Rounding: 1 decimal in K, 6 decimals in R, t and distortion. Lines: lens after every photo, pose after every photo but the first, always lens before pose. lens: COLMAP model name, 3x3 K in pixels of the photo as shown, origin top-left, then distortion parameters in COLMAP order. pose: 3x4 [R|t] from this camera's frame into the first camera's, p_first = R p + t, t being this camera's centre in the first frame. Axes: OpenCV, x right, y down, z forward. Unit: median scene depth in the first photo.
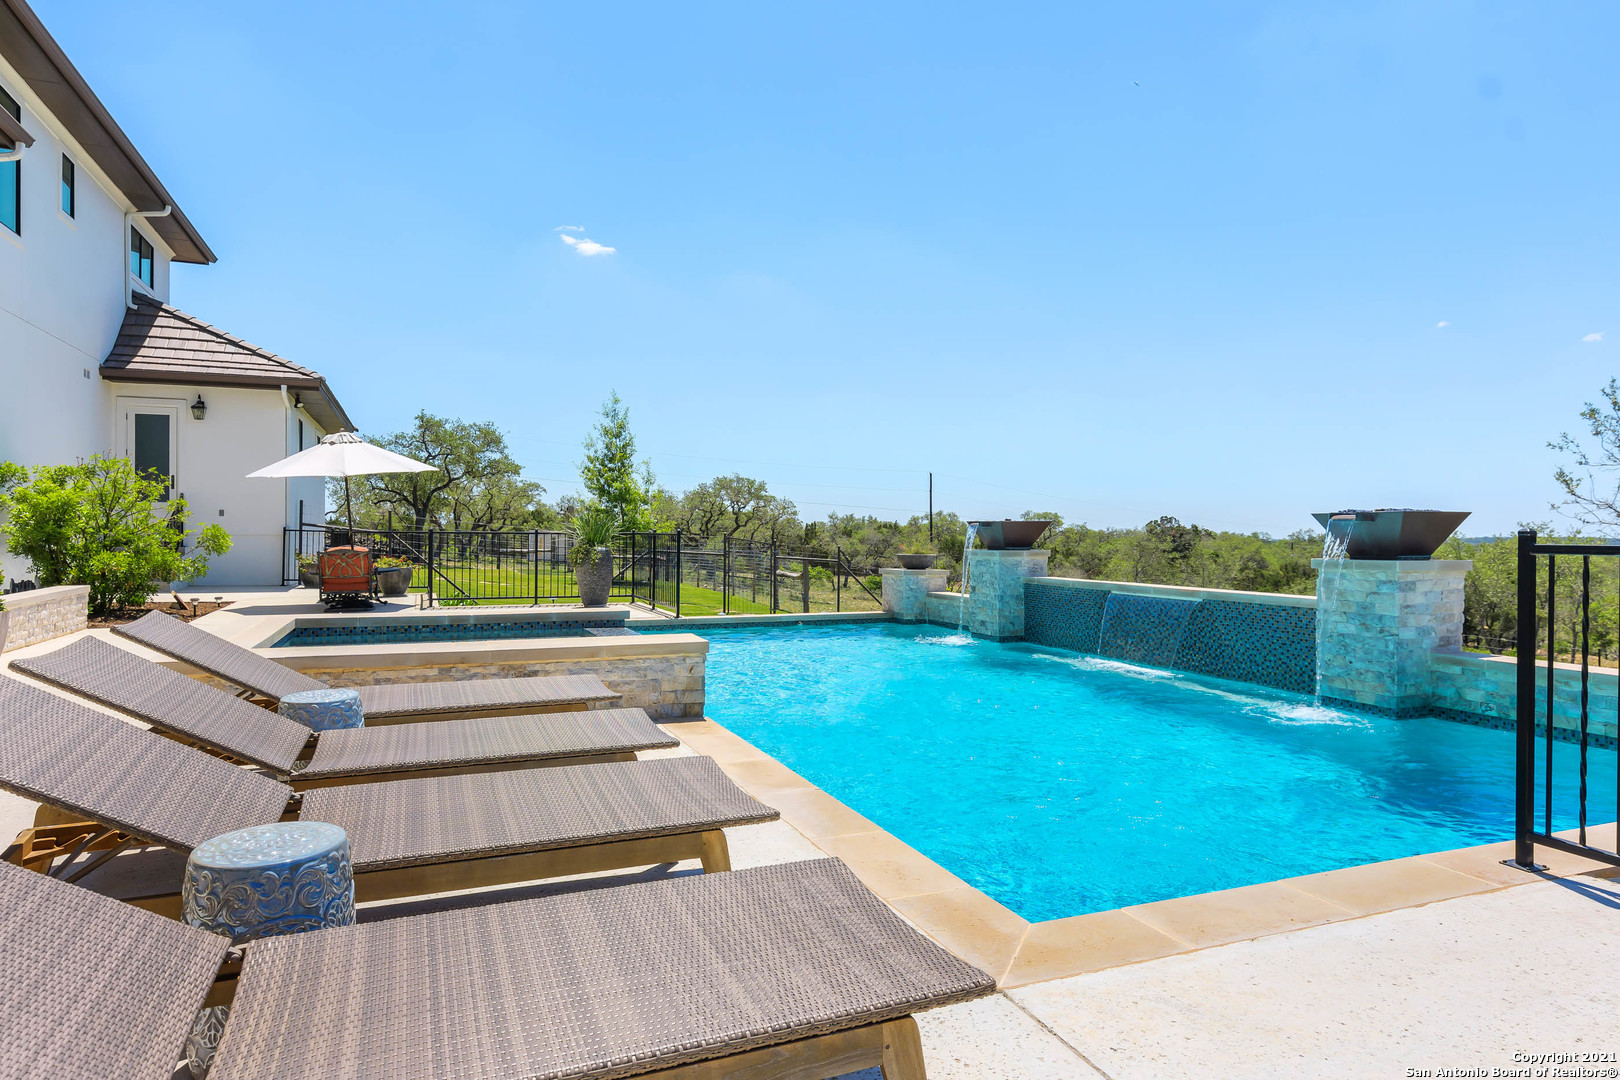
lens RADIAL K [[972.0, 0, 810.0], [0, 972.0, 540.0], [0, 0, 1]] dist [-0.000316, -0.000076]
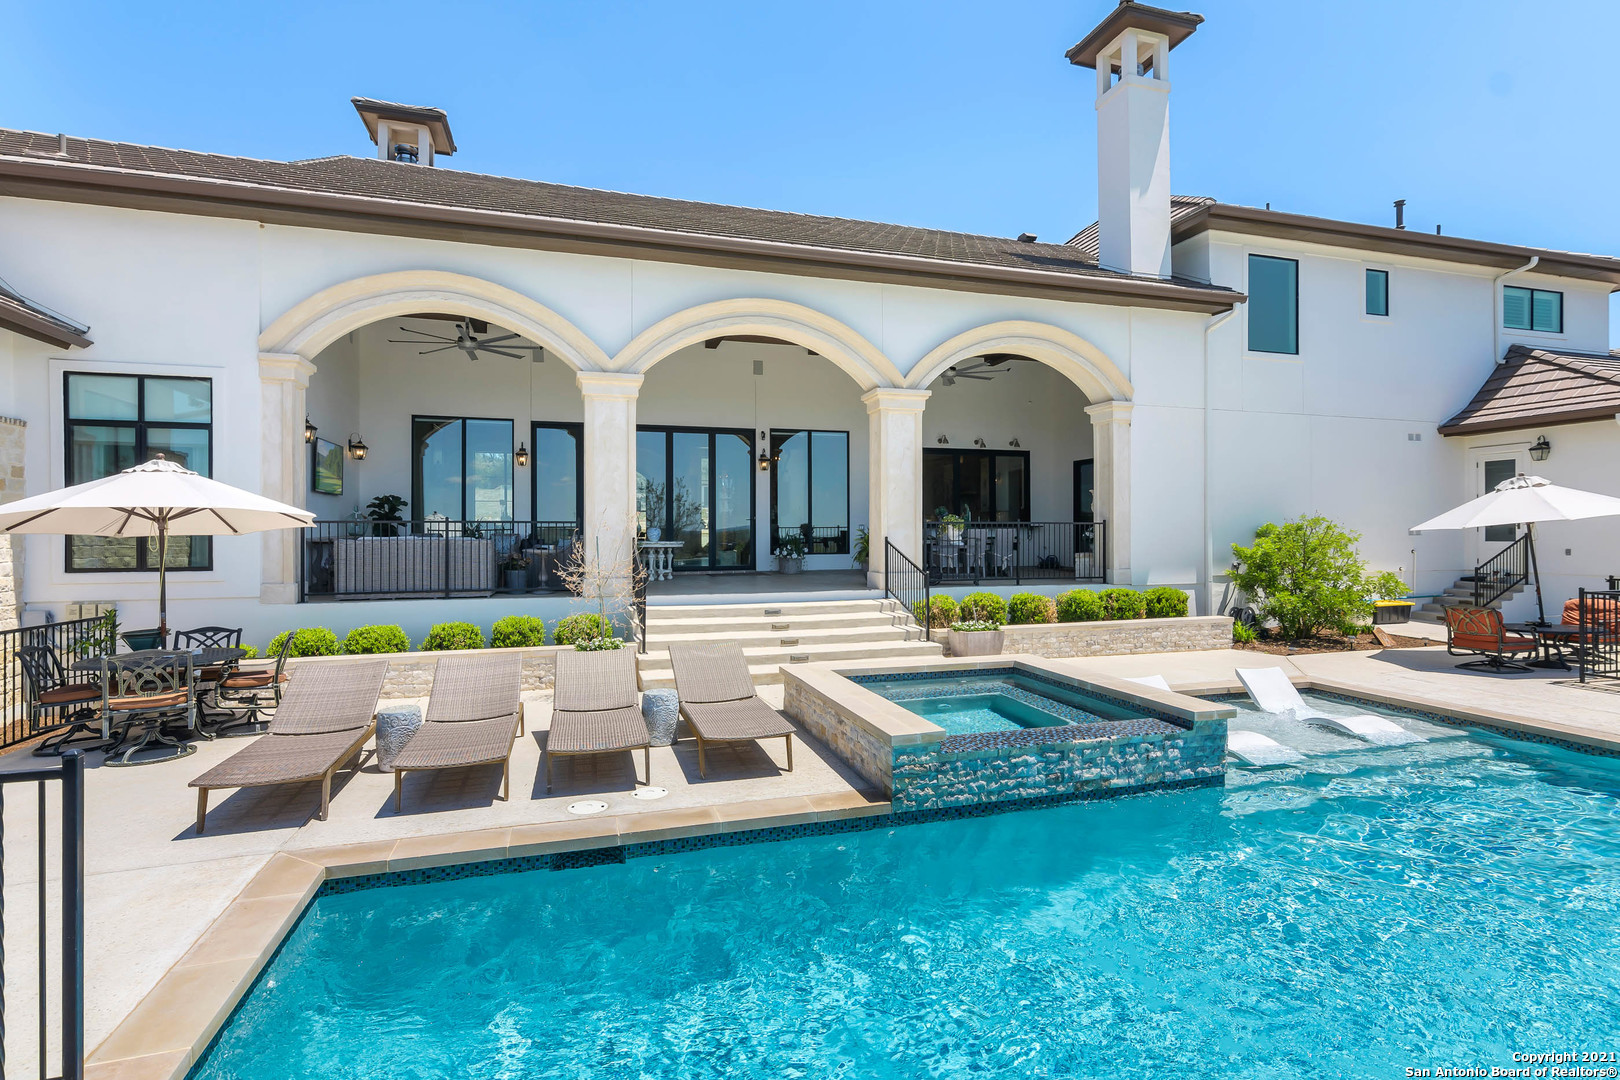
lens RADIAL K [[775.5, 0, 810.0], [0, 775.5, 540.0], [0, 0, 1]] dist [0.001923, 0.000141]
pose [[-0.083755, -0.000436, -0.996486, 0.245134], [-0.006768, 0.999977, 0.000131, -0.035548], [0.996463, 0.006755, -0.083756, 0.306660]]
